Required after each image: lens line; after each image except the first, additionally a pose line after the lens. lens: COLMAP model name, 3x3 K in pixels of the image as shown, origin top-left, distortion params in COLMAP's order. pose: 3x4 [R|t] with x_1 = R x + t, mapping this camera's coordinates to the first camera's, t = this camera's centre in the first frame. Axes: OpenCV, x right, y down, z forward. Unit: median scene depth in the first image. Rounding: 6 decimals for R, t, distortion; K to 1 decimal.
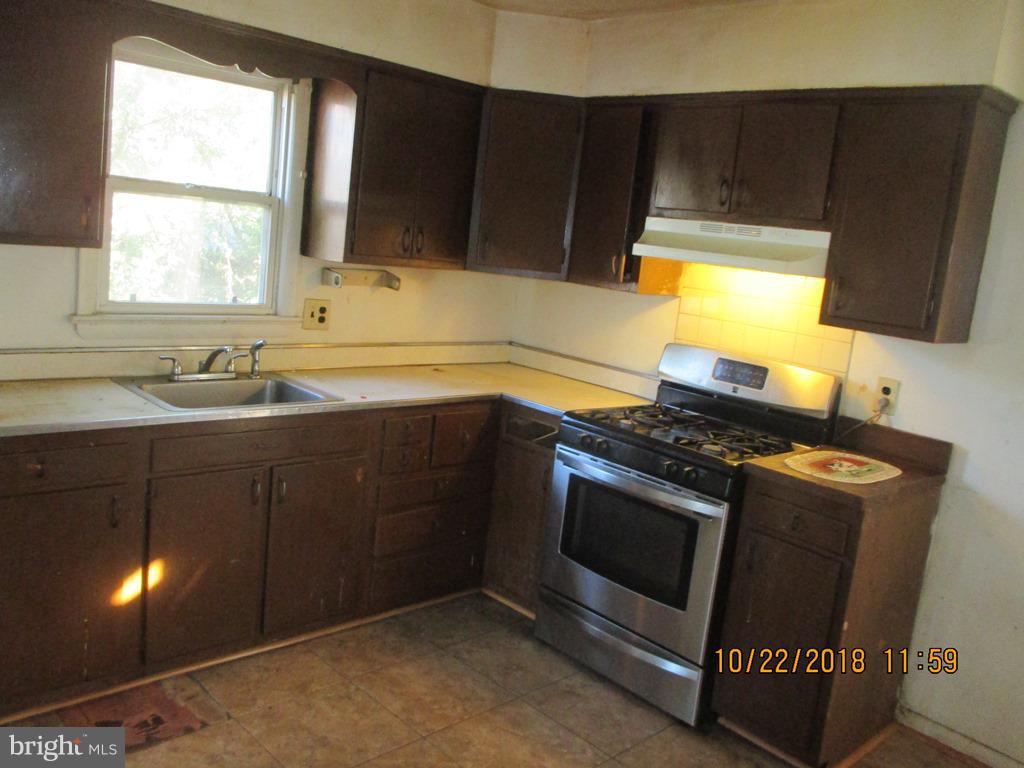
lens RADIAL K [[885.6, 0, 512.1], [0, 885.6, 384.1], [0, 0, 1]] dist [0.016708, 0.000774]
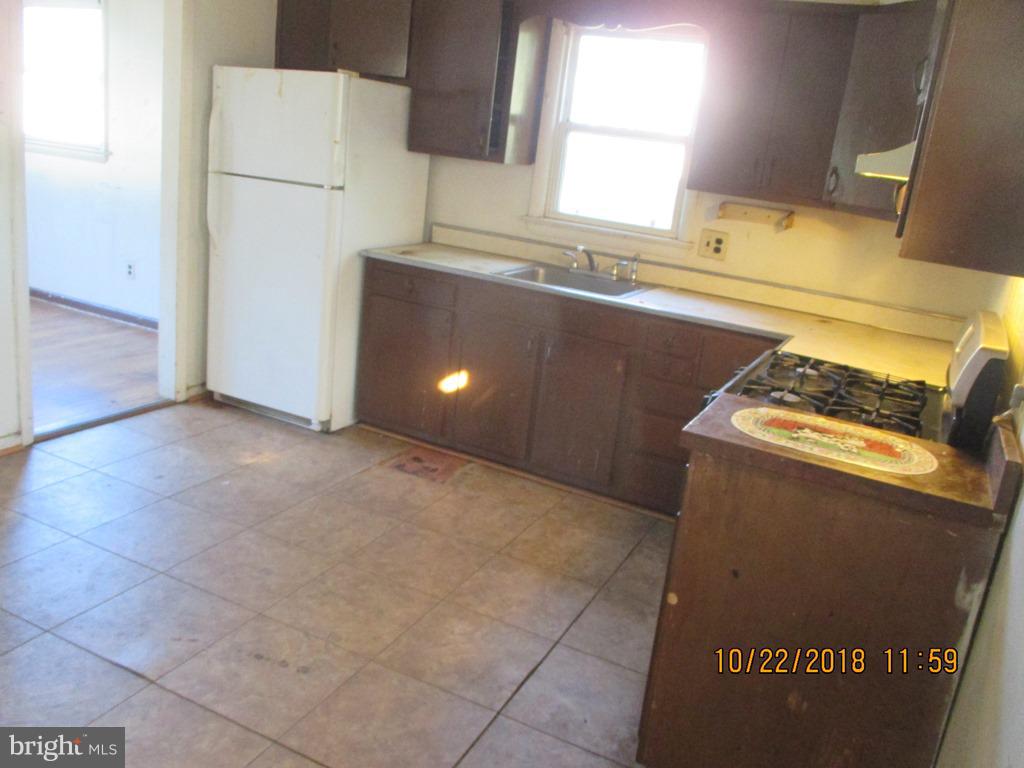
lens RADIAL K [[885.6, 0, 511.6], [0, 885.6, 380.4], [0, 0, 1]] dist [0.016708, 0.000774]
pose [[0.343519, 0.198620, -0.917902, 0.852092], [-0.242198, 0.963055, 0.117750, 0.017616], [0.907378, 0.181865, 0.378934, 0.441611]]
